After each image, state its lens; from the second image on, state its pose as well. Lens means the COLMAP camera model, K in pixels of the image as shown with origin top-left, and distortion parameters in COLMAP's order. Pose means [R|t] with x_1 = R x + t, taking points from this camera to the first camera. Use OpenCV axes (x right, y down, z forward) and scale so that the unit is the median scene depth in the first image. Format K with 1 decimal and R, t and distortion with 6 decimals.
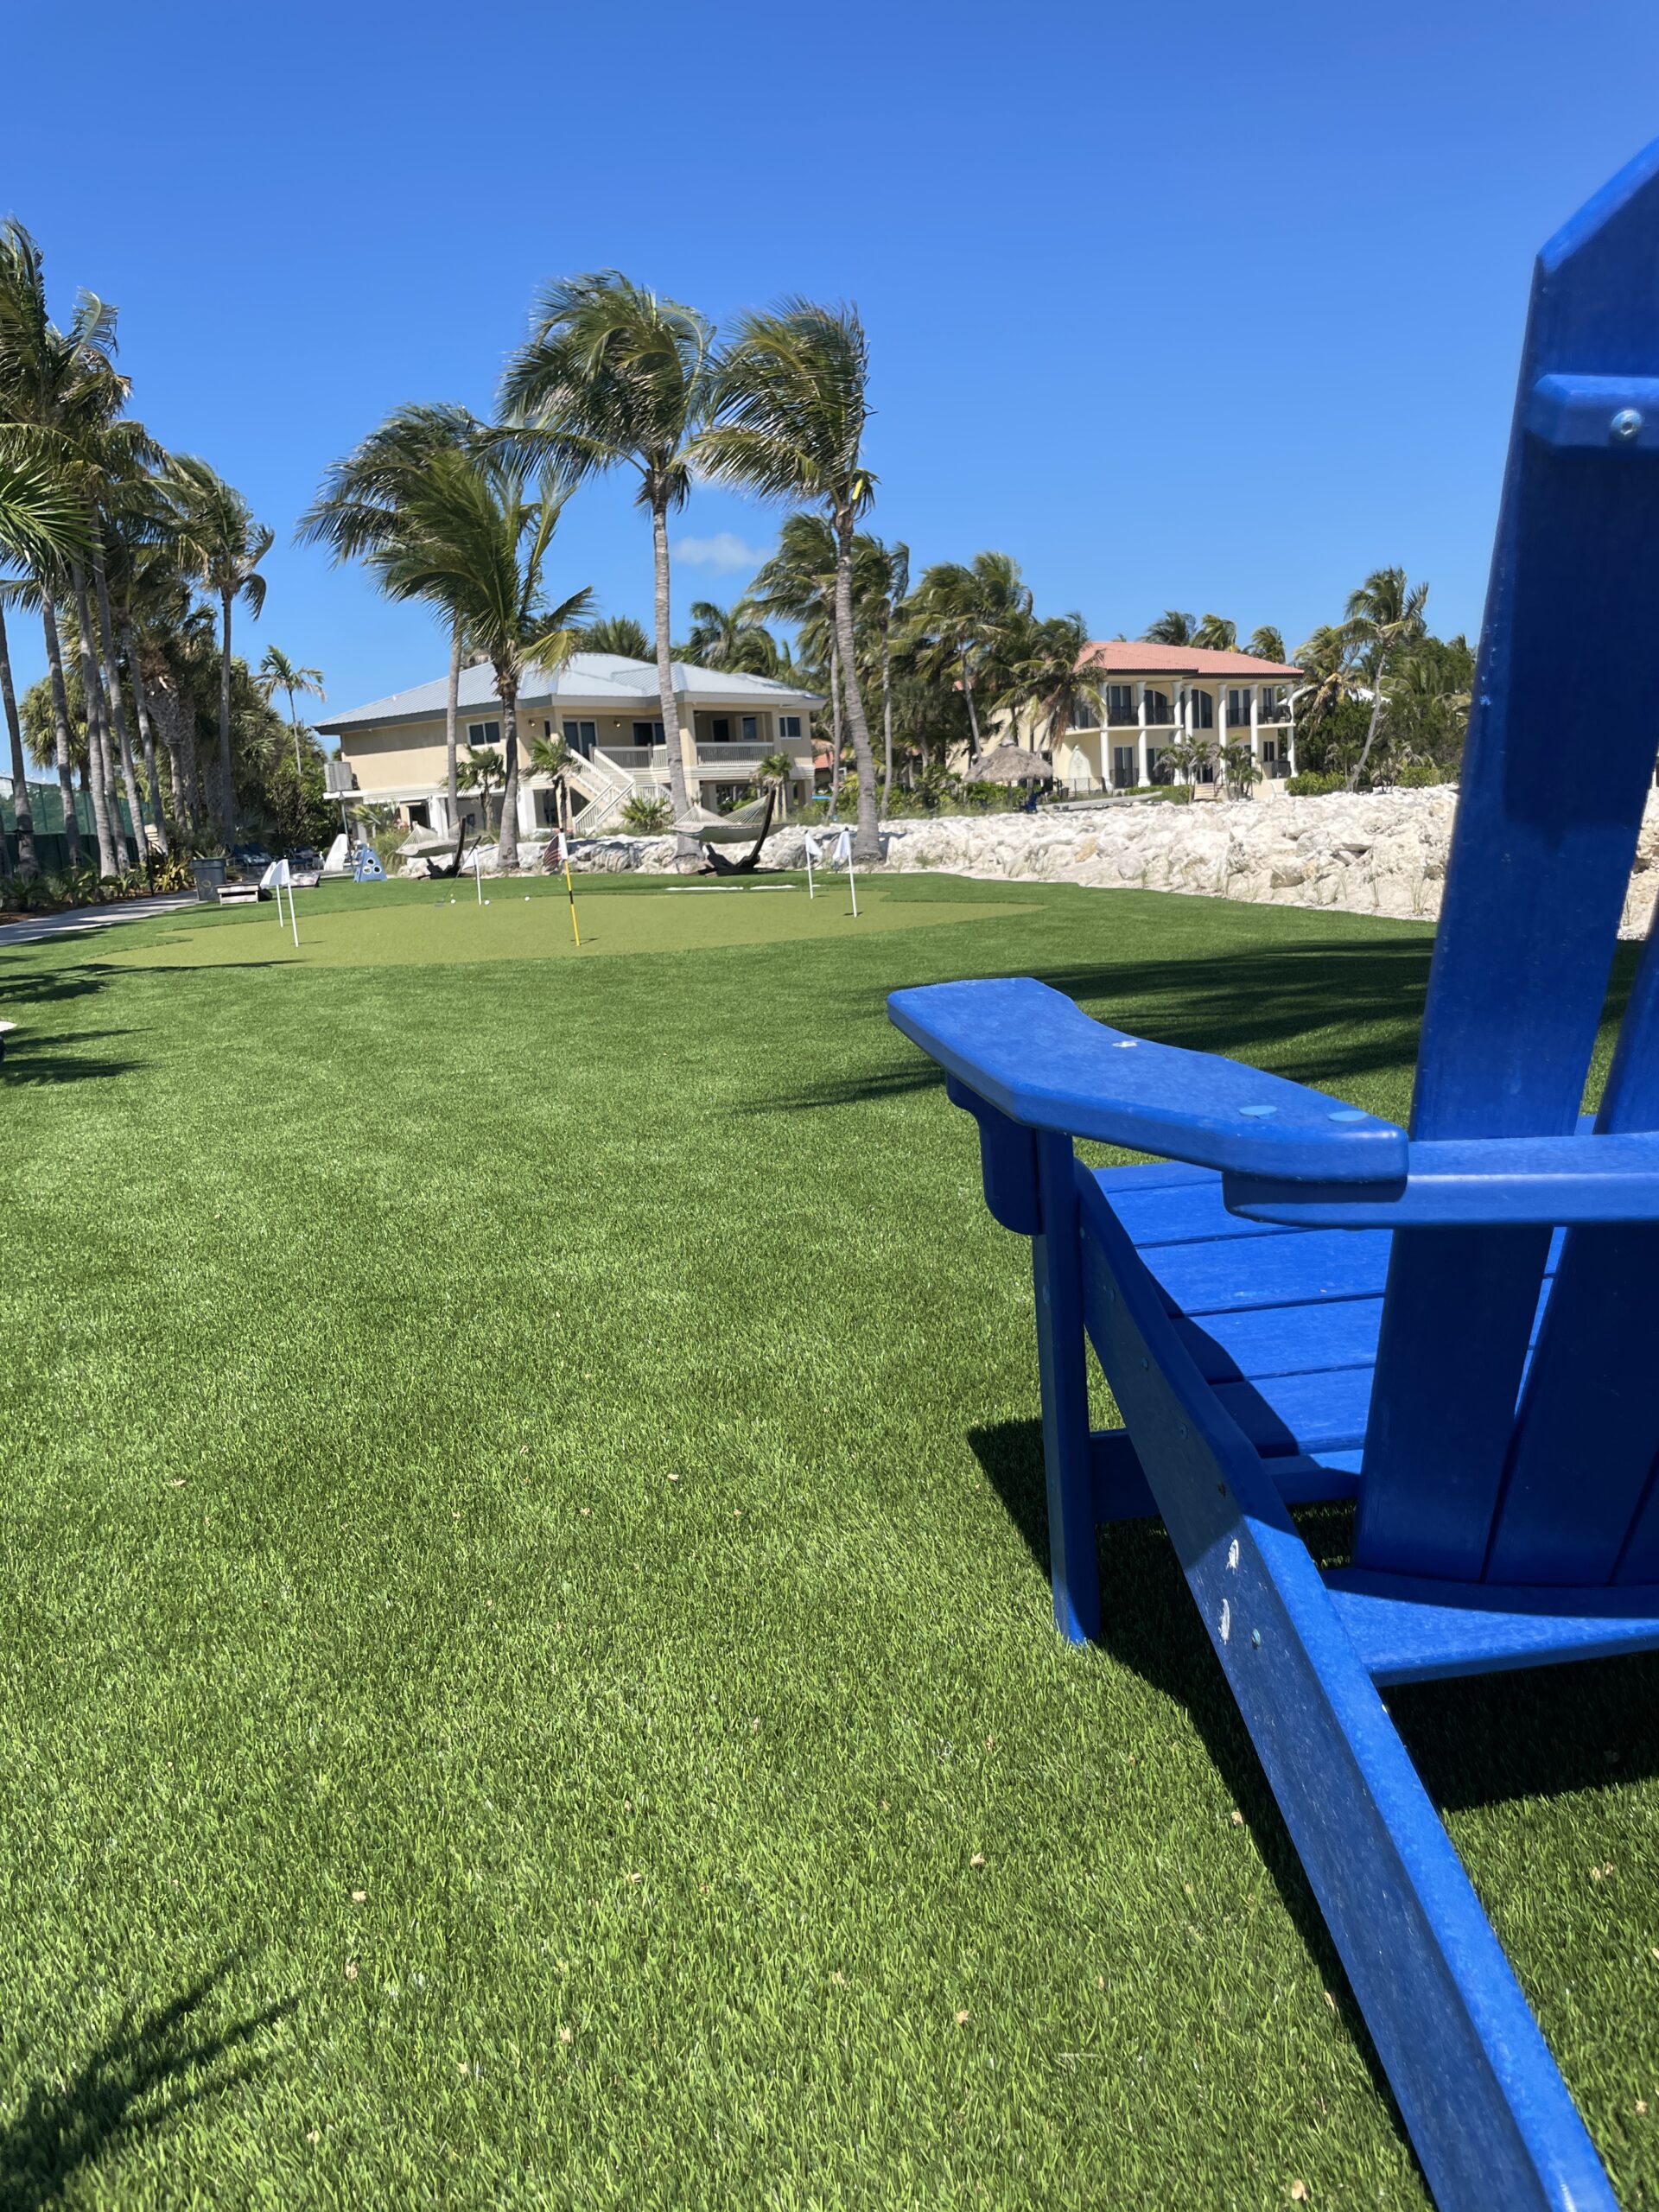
lens RADIAL K [[1637.9, 0, 817.9], [0, 1637.9, 1122.5], [0, 0, 1]] dist [0.019152, -0.006869]
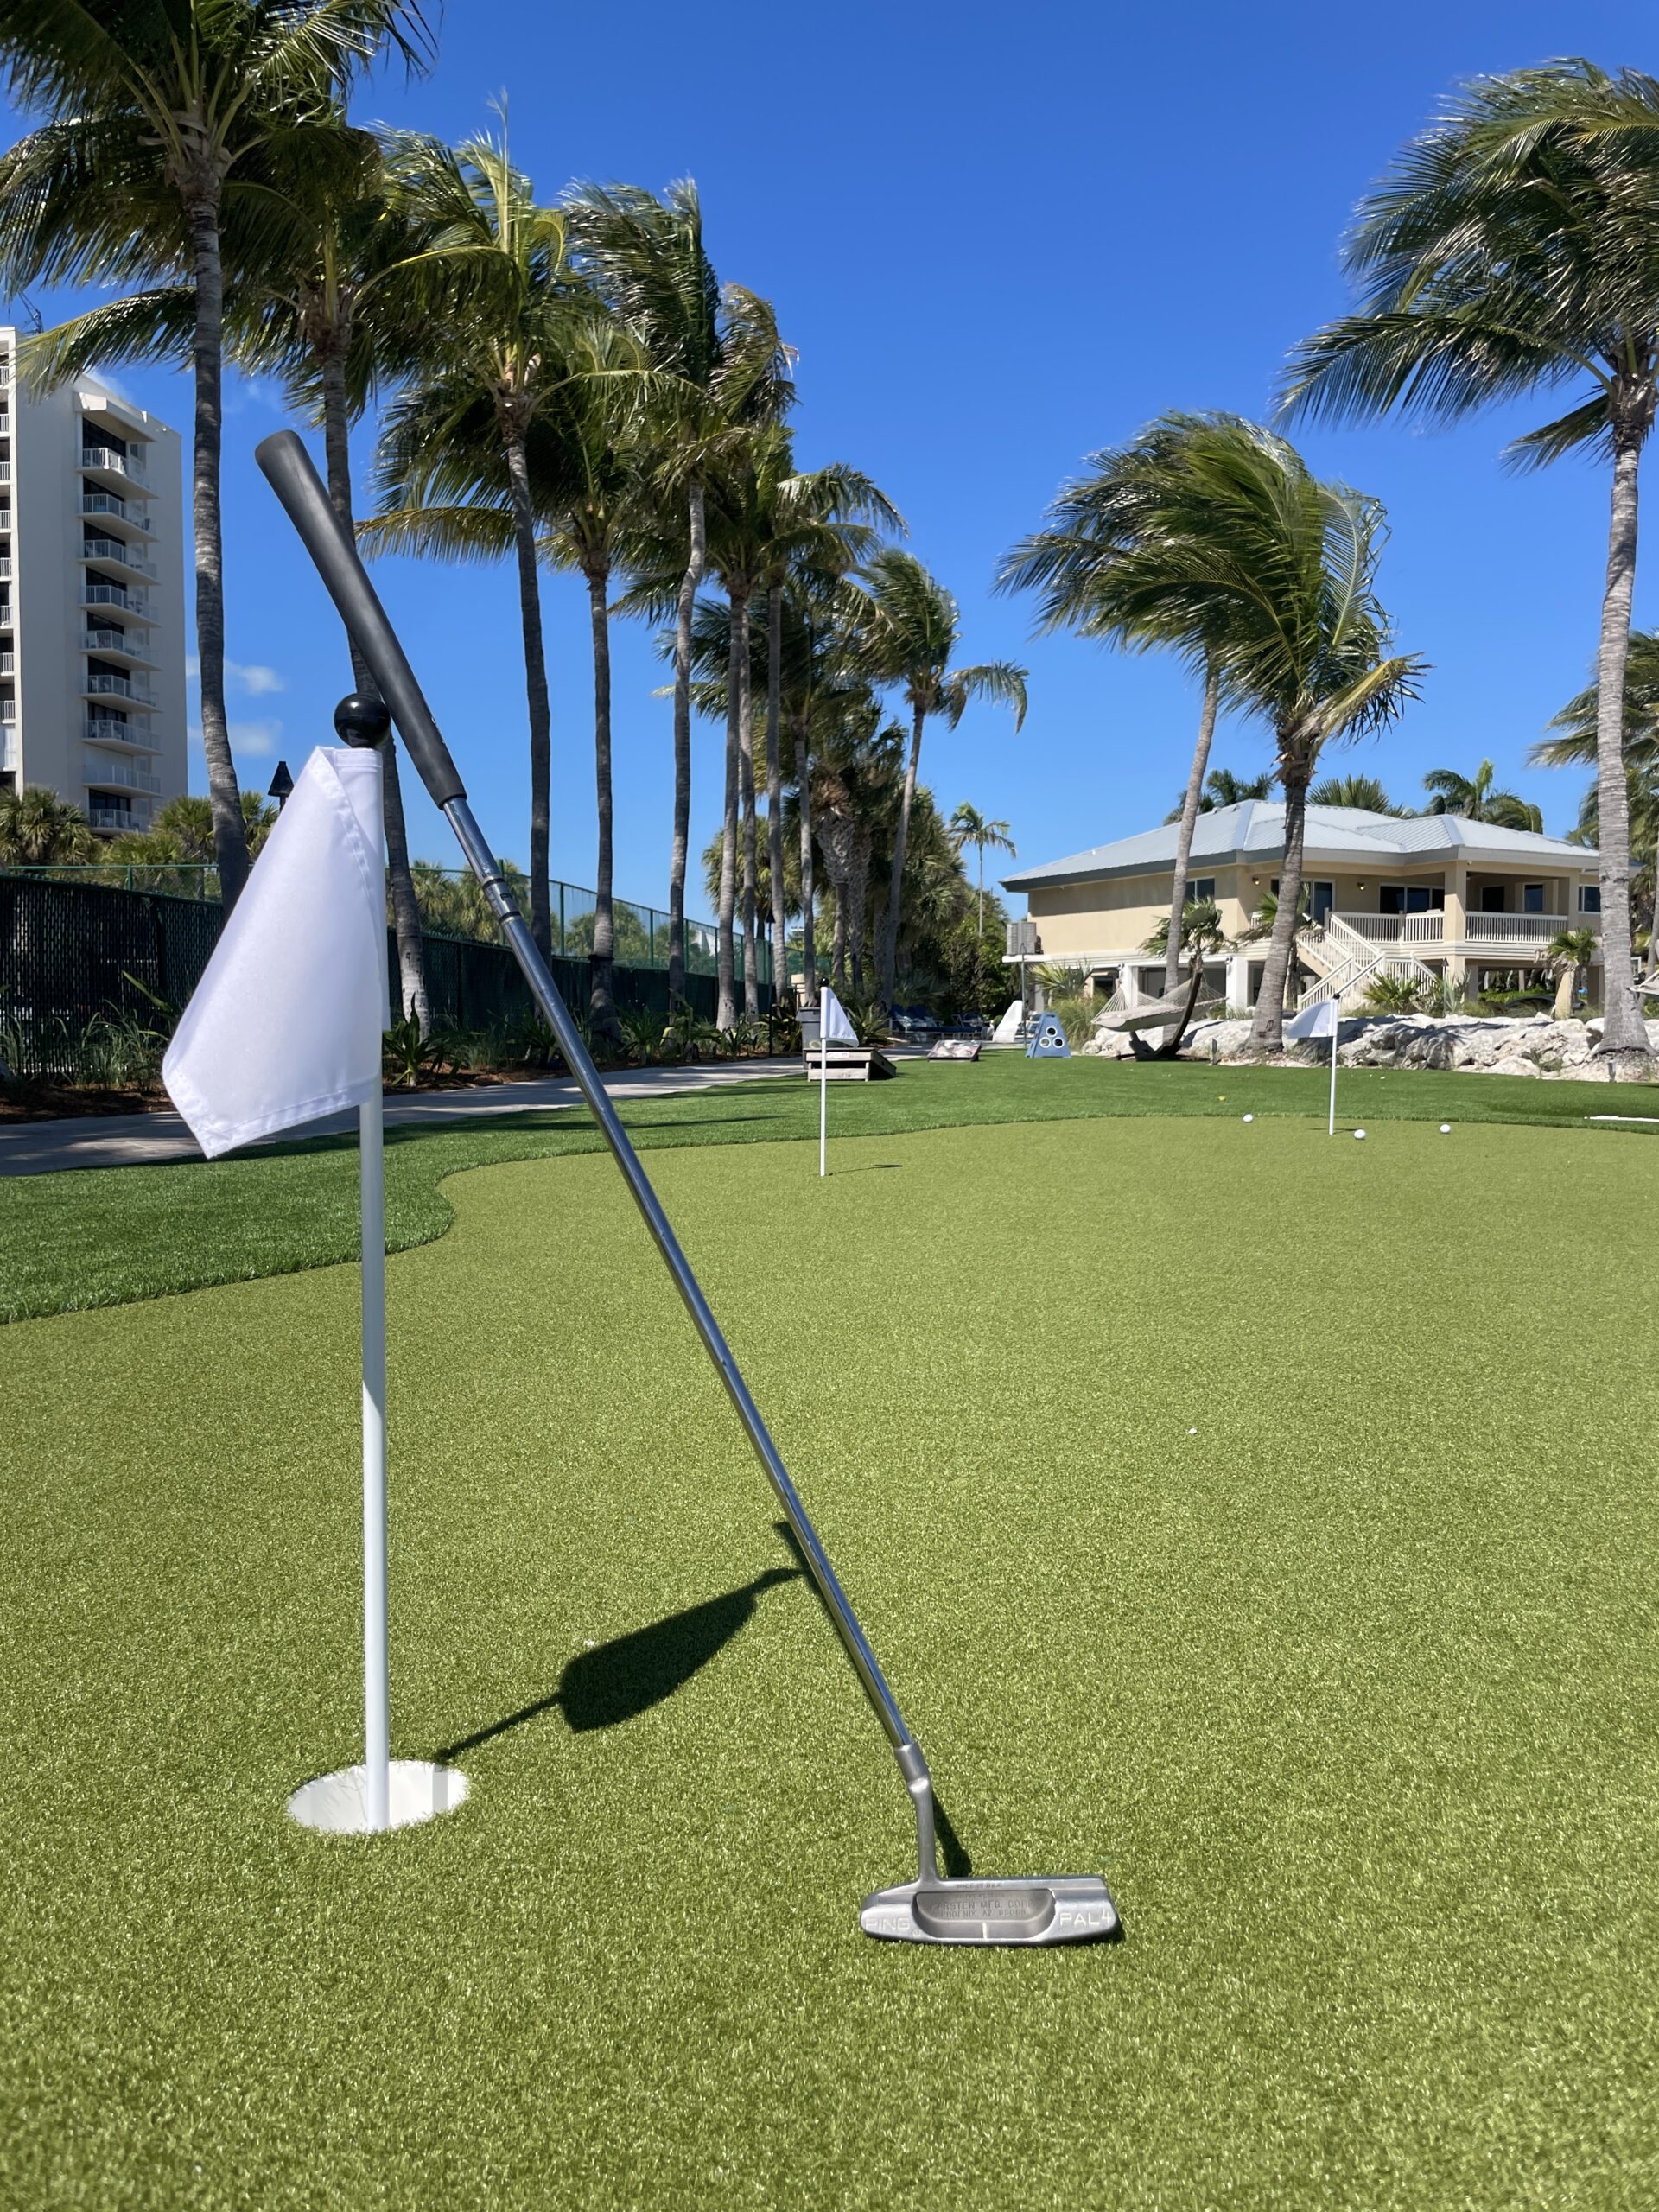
lens RADIAL K [[1637.9, 0, 847.4], [0, 1637.9, 1204.3], [0, 0, 1]] dist [0.019152, -0.006869]
pose [[0.926835, 0.100709, -0.361711, -0.053200], [-0.122846, 0.991672, -0.038670, -0.027083], [0.354804, 0.080275, 0.931488, 0.184013]]
